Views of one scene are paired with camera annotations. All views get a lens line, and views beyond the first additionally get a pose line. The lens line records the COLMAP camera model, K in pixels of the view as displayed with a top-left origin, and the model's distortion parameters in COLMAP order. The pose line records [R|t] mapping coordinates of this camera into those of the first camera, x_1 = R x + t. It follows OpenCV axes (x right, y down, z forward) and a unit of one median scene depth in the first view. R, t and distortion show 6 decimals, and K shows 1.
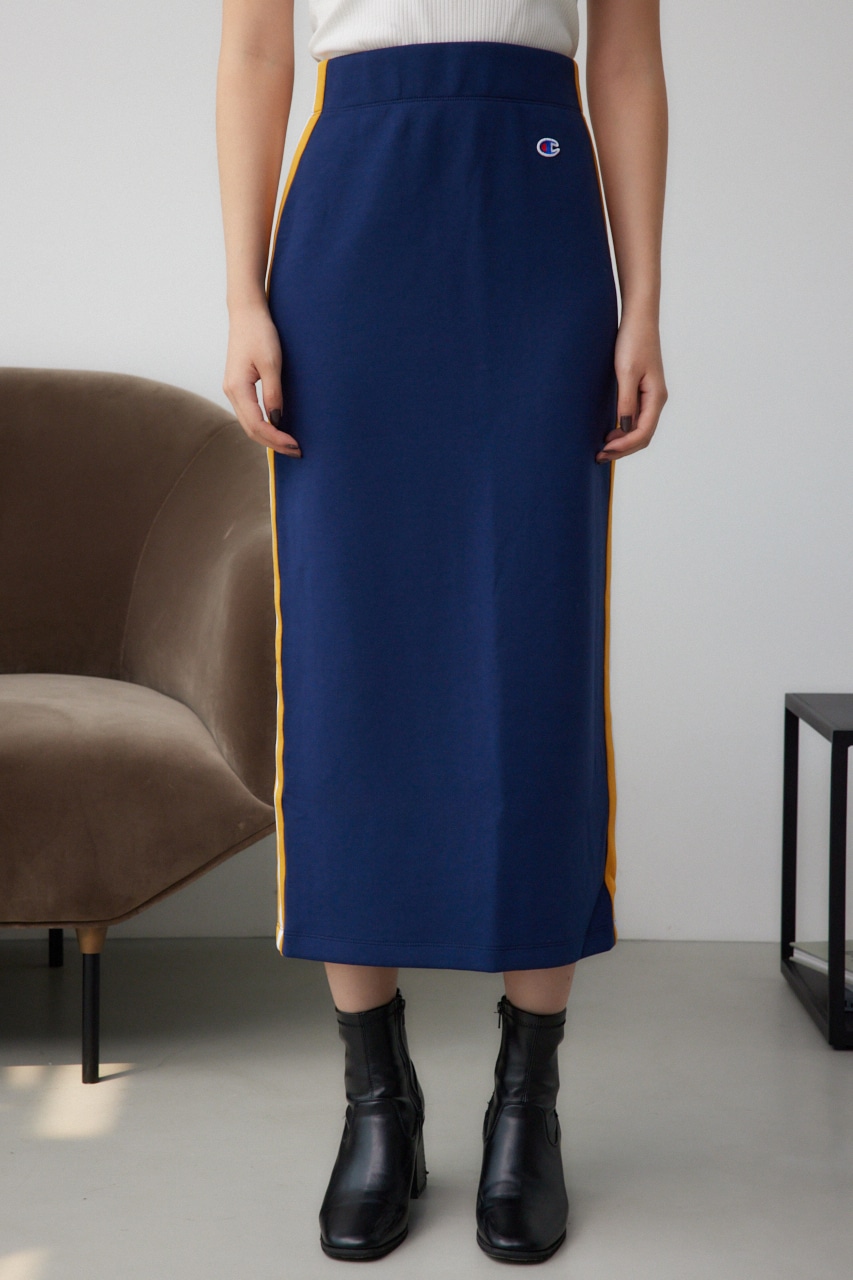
lens RADIAL K [[2520.4, 0, 429.6], [0, 2520.4, 641.2], [0, 0, 1]] dist [0.236441, 0.000000]
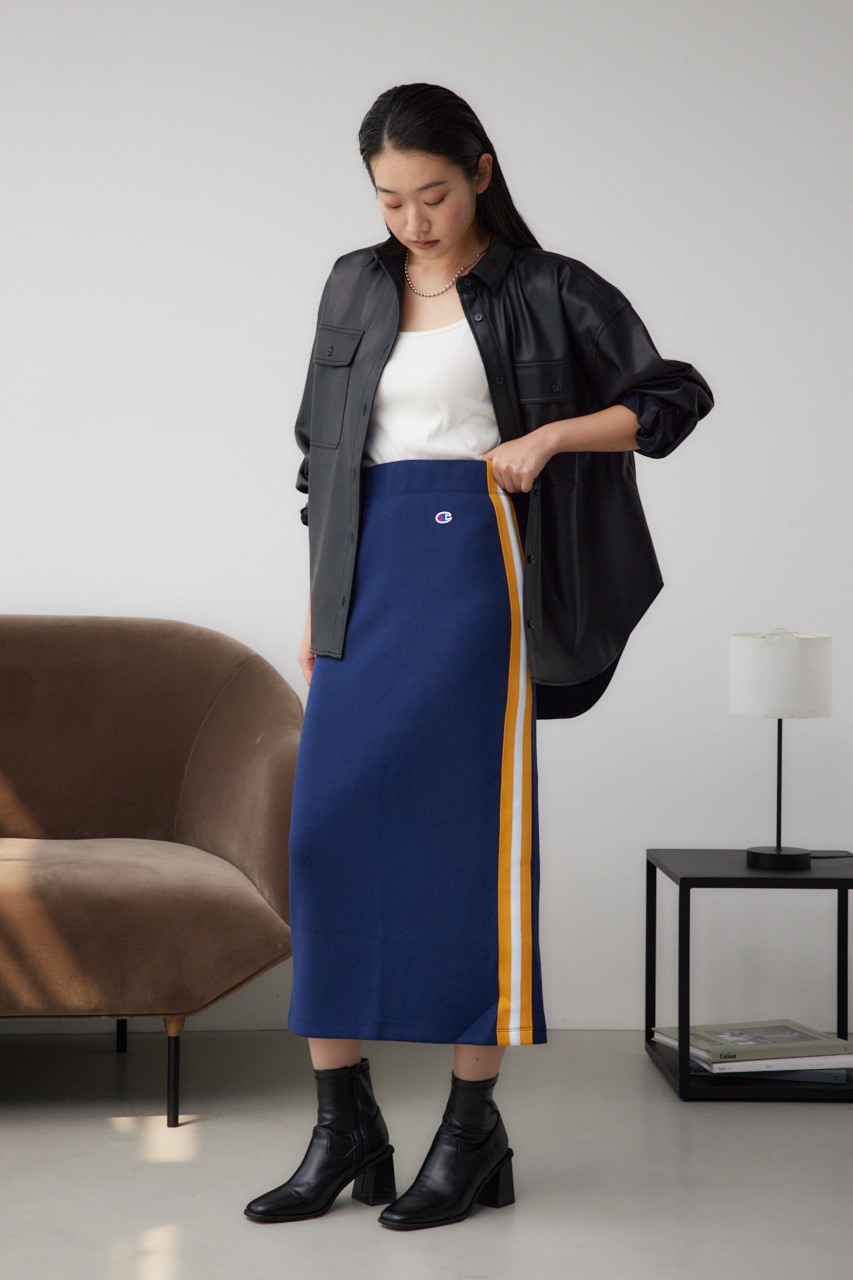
lens RADIAL K [[2520.5, 0, 422.3], [0, 2520.5, 628.3], [0, 0, 1]] dist [0.359292, 0.000000]
pose [[0.998563, 0.001170, 0.053586, -0.065379], [0.001686, 0.998581, -0.053223, -0.030014], [-0.053573, 0.053237, 0.997144, -0.443738]]
